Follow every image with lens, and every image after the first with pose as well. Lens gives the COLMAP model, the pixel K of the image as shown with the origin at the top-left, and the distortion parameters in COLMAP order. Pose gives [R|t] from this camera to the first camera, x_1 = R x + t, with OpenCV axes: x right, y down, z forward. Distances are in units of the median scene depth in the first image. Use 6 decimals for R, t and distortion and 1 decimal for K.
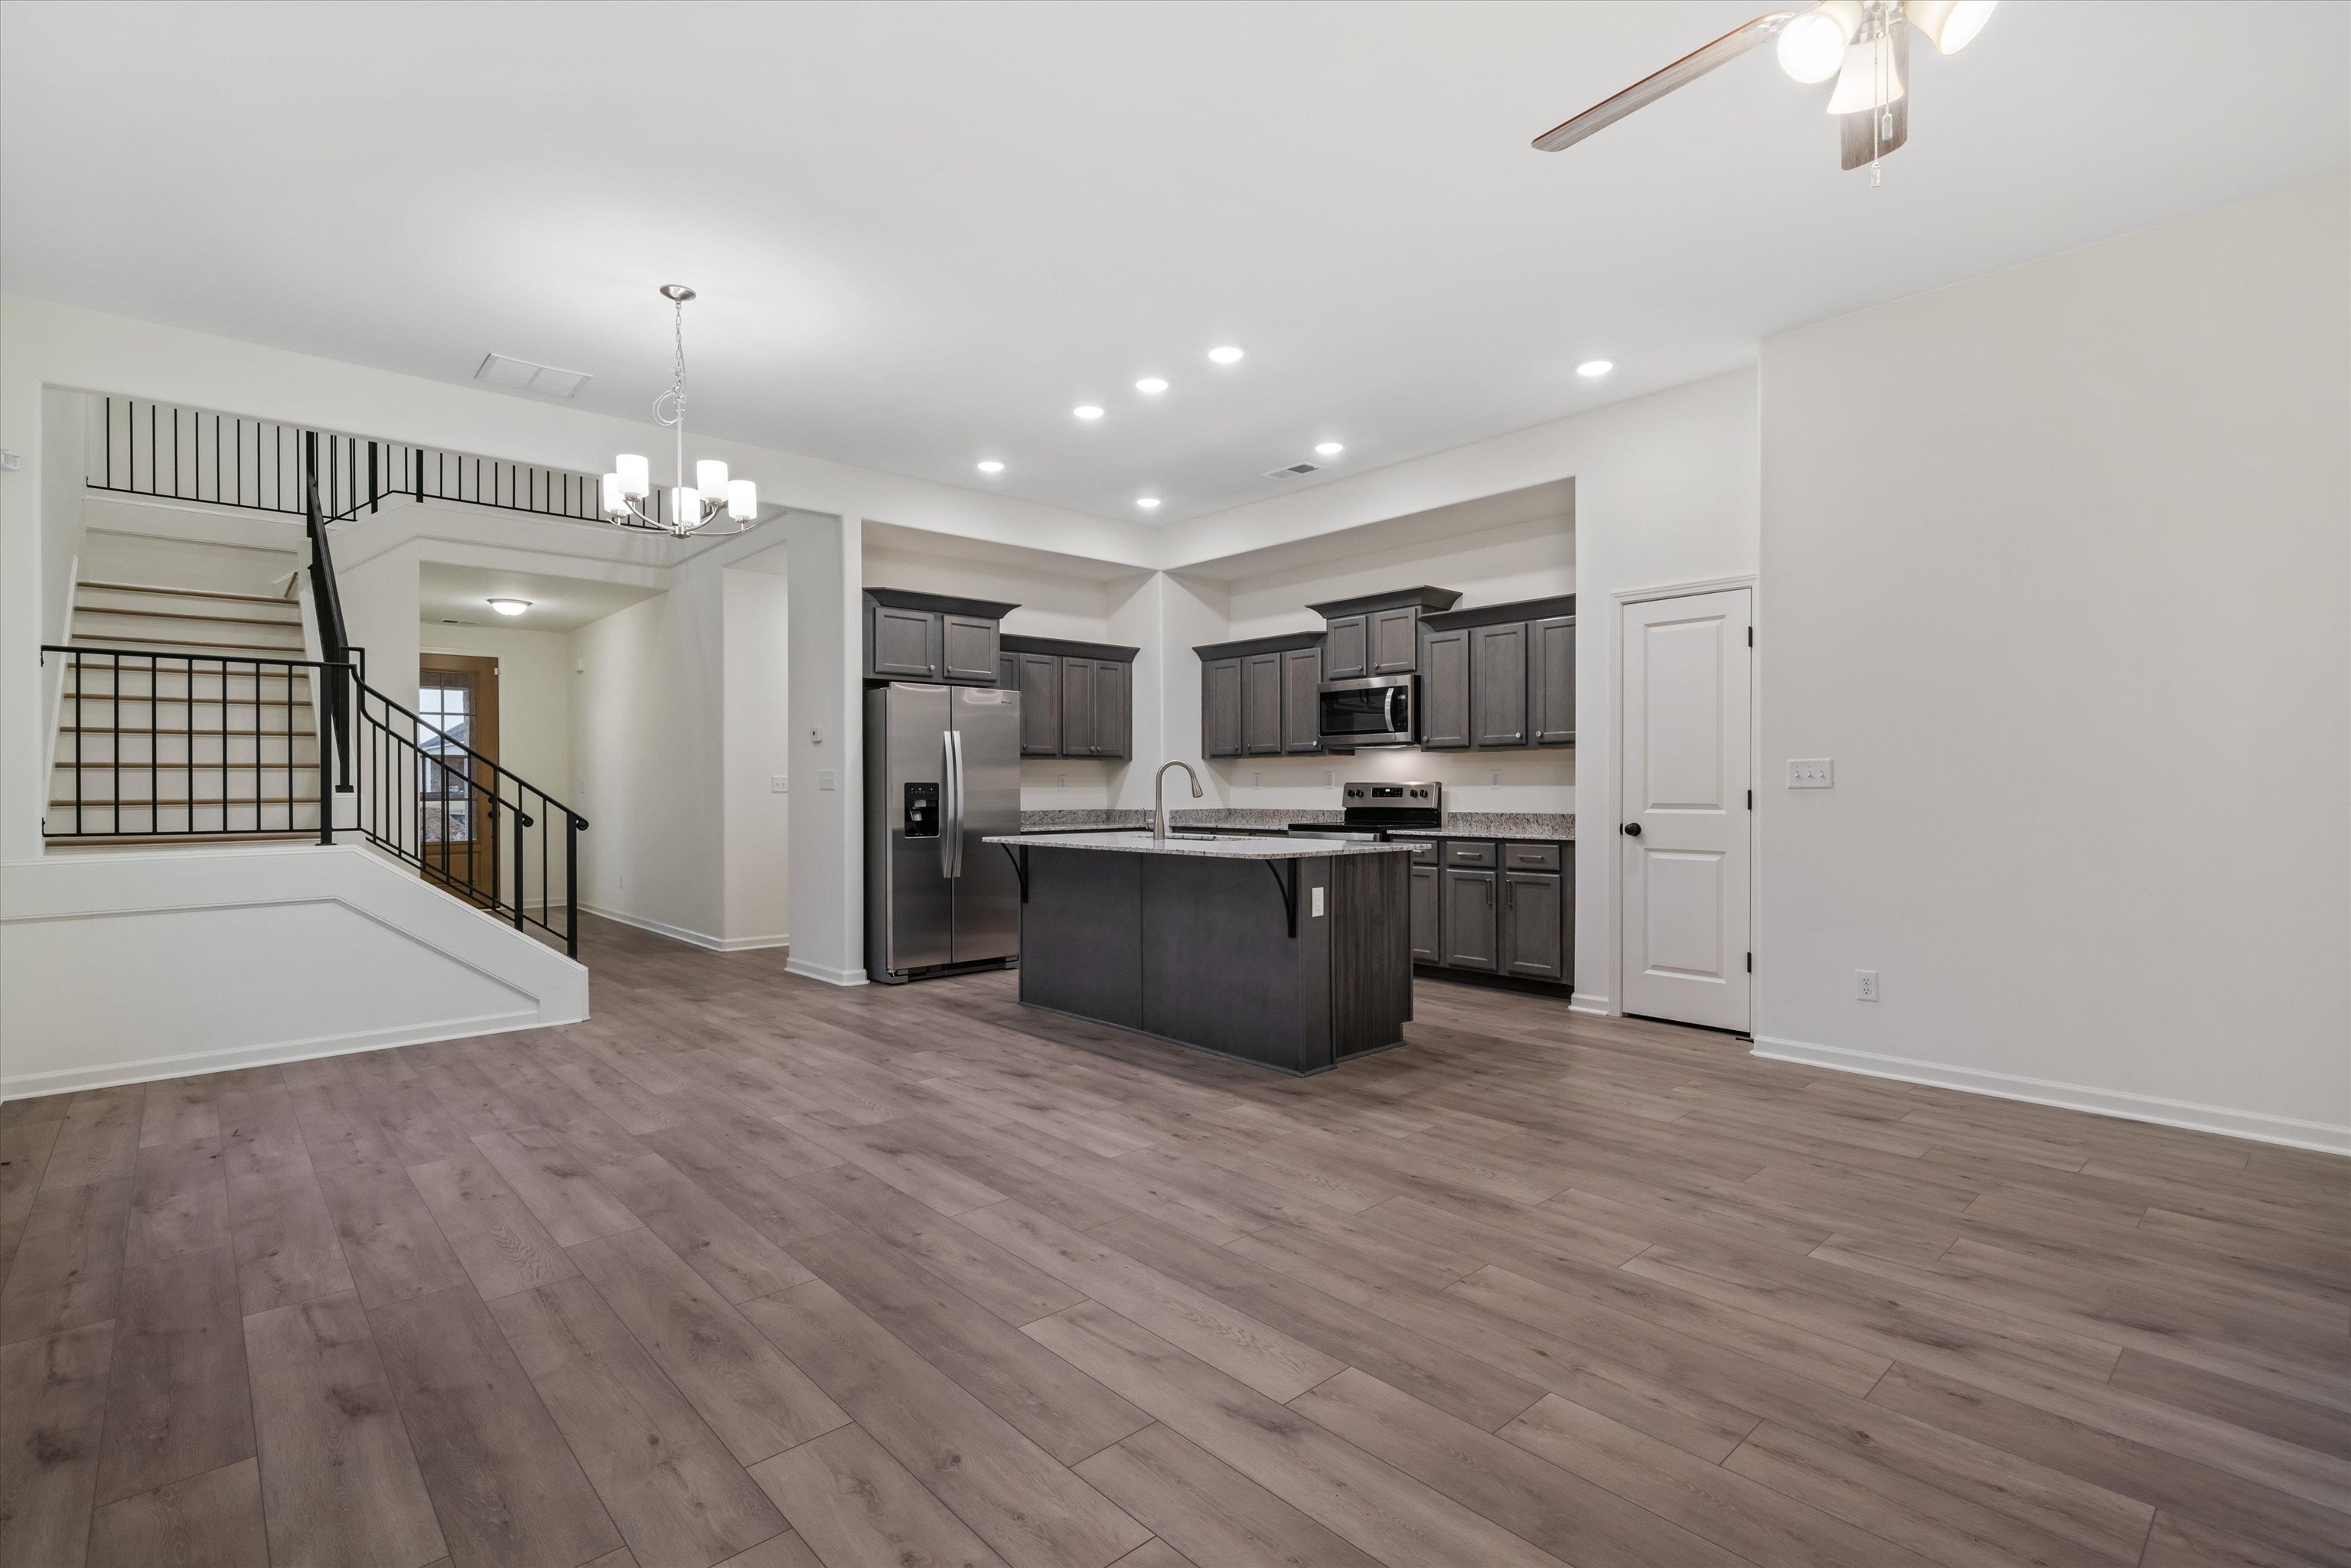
lens RADIAL K [[1086.1, 0, 1167.3], [0, 1086.1, 789.8], [0, 0, 1]] dist [0.000724, 0.001021]
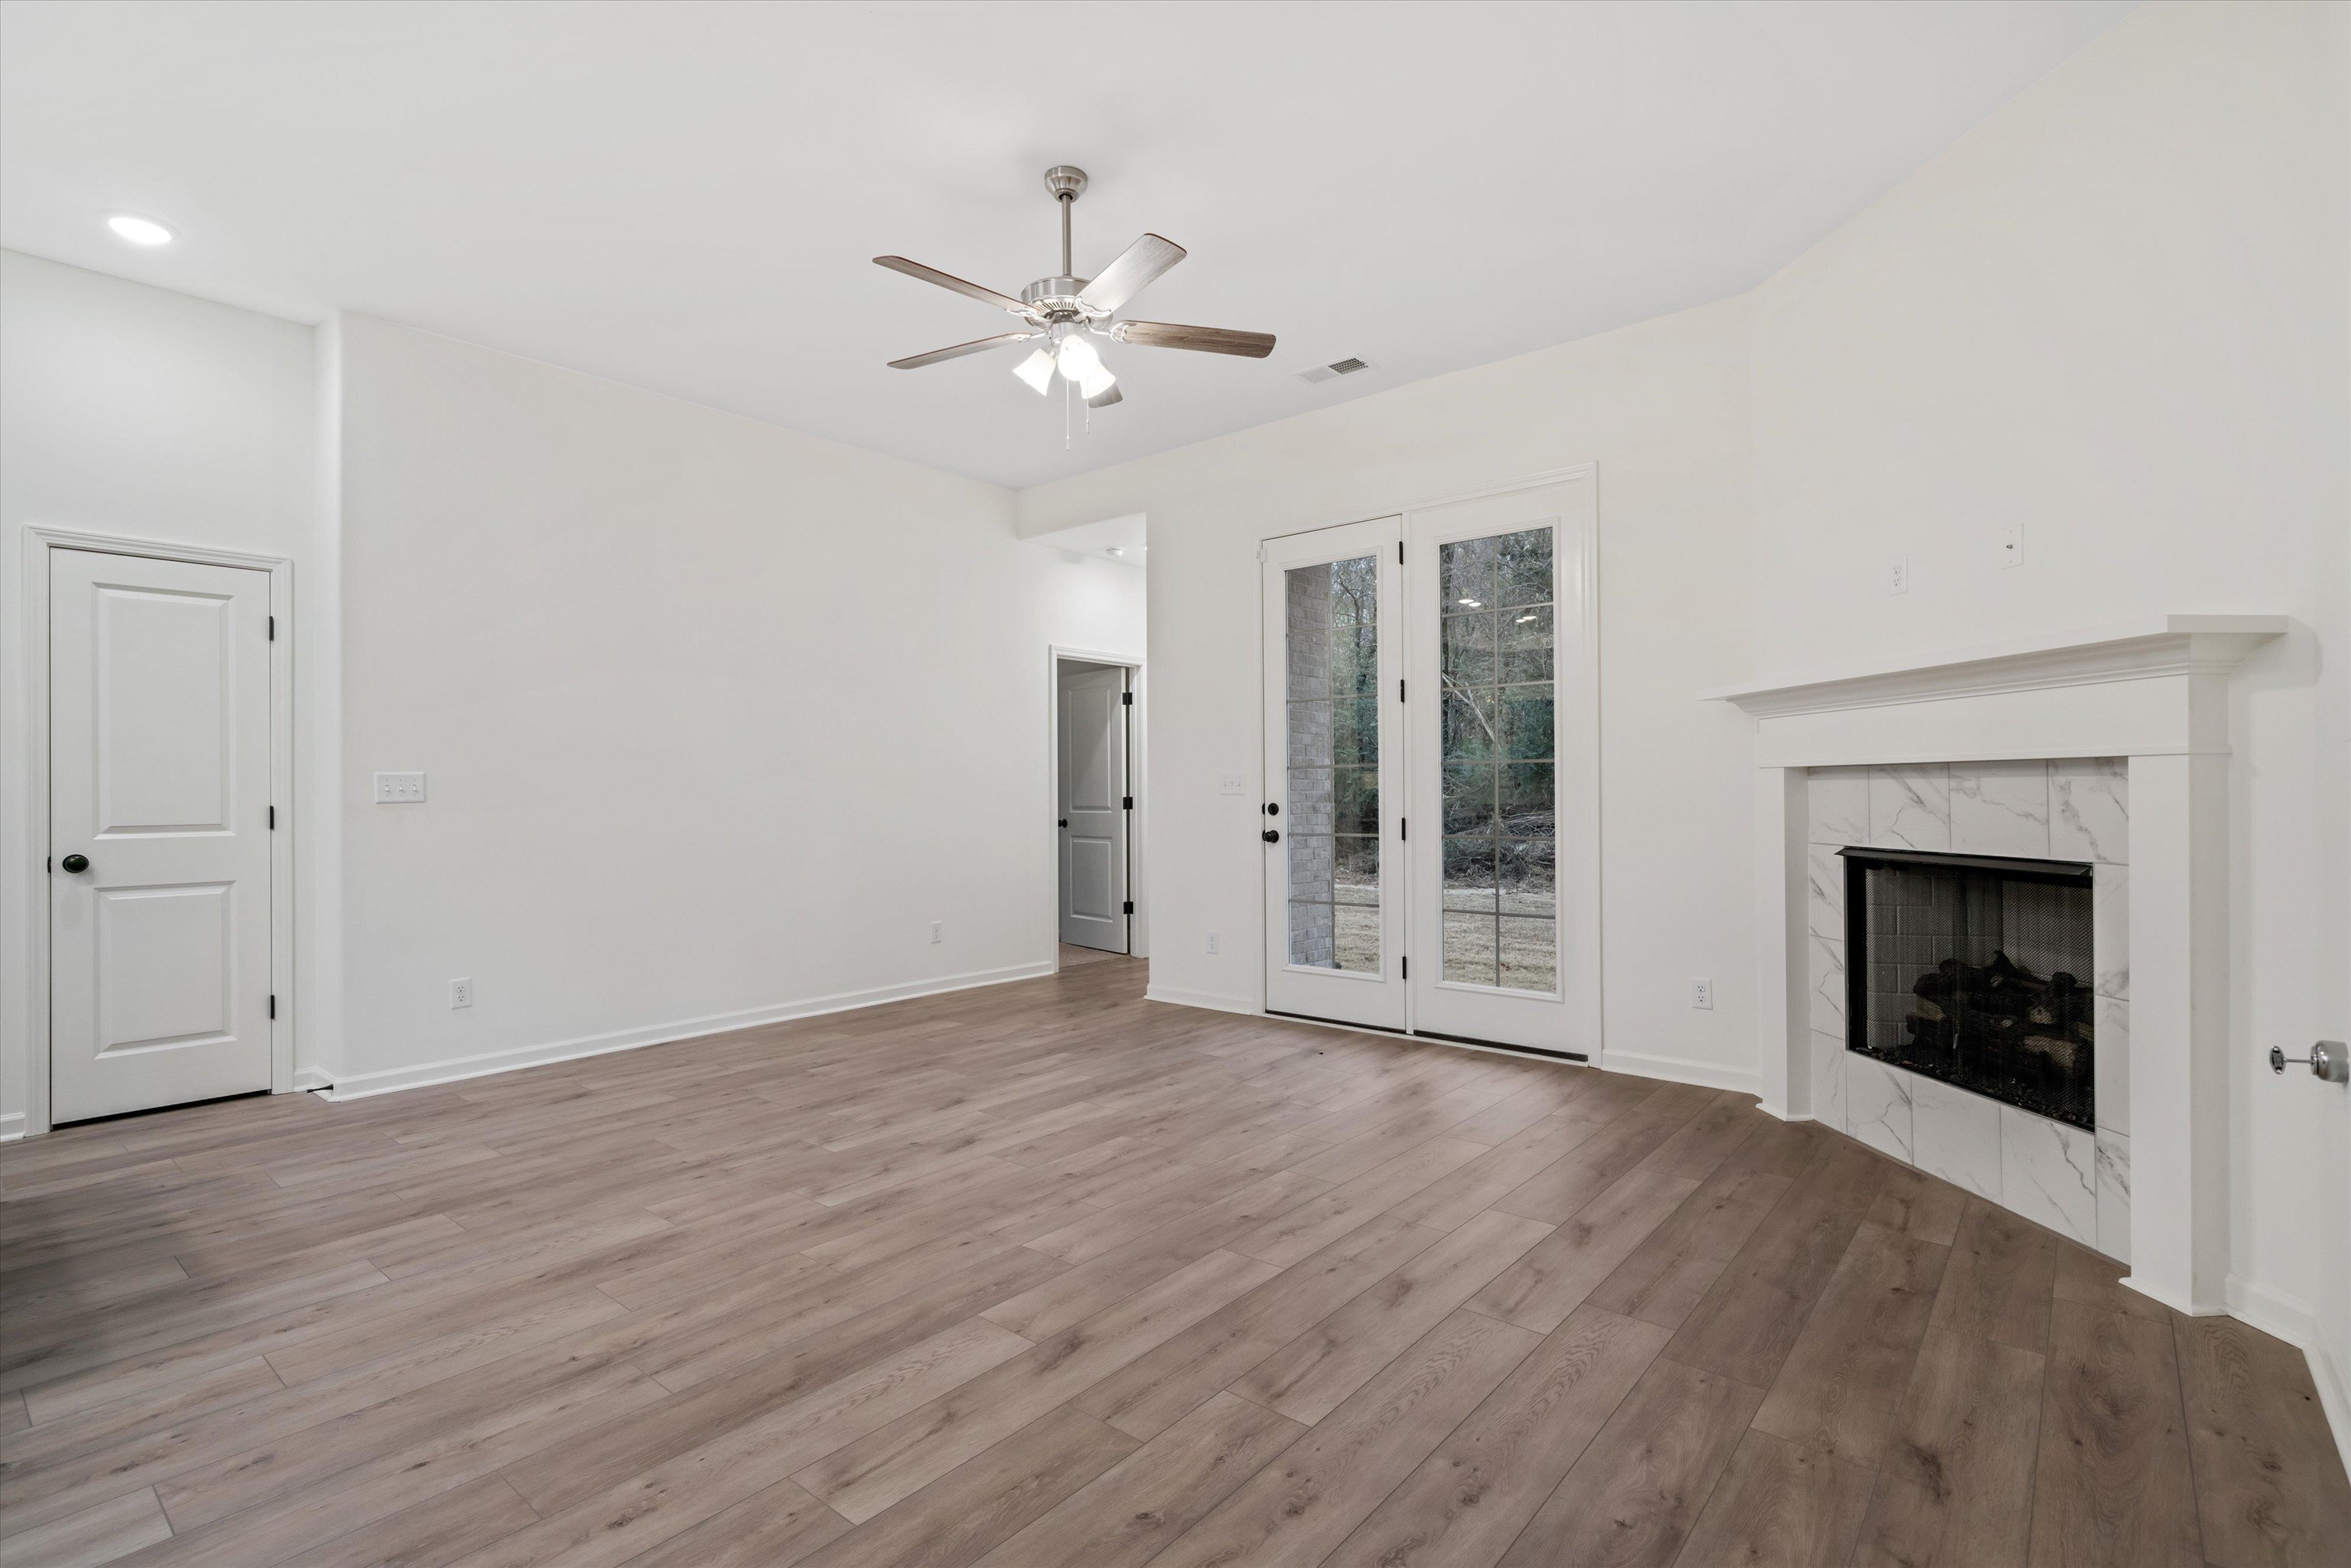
lens RADIAL K [[1086.1, 0, 1182.2], [0, 1086.1, 791.4], [0, 0, 1]] dist [0.000724, 0.001021]
pose [[-0.130577, 0.003736, 0.991431, -0.671708], [0.011977, 0.999926, -0.002191, -0.001827], [-0.991366, 0.011588, -0.130612, 0.645474]]
